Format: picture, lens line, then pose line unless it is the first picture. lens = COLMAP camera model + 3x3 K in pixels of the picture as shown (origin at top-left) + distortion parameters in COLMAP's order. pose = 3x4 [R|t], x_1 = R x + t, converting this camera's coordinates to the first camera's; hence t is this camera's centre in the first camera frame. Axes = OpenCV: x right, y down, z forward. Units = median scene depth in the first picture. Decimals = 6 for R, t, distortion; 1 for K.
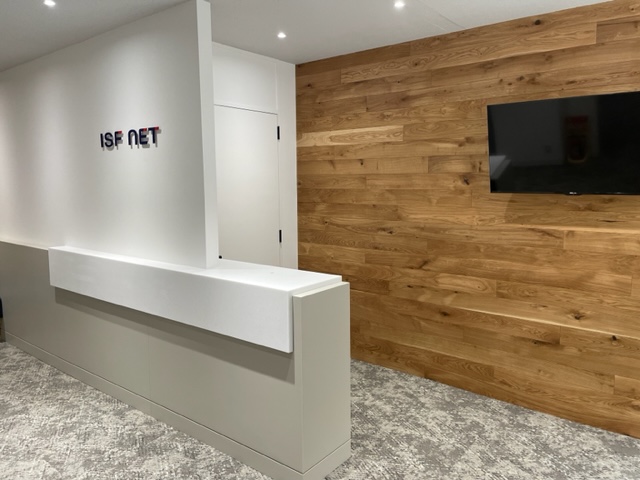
lens RADIAL K [[486.5, 0, 321.1], [0, 486.5, 238.3], [0, 0, 1]] dist [0.009982, -0.005585]
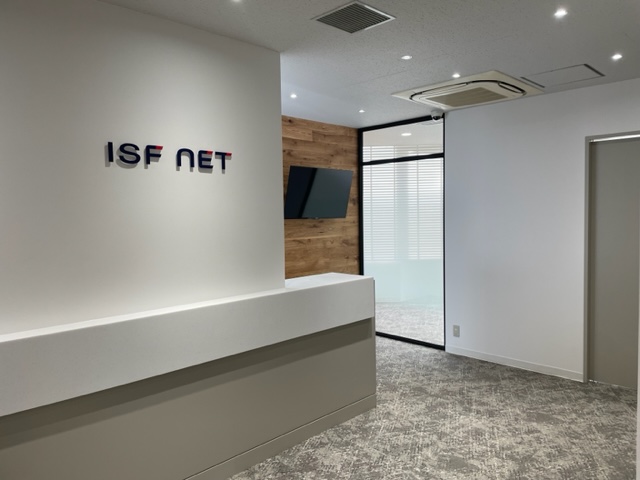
lens RADIAL K [[486.5, 0, 321.7], [0, 486.5, 241.3], [0, 0, 1]] dist [0.009982, -0.005585]
pose [[0.107549, -0.054753, 0.992691, -1.285077], [0.135556, 0.989965, 0.039916, -0.072997], [-0.984915, 0.130273, 0.113892, 0.747084]]
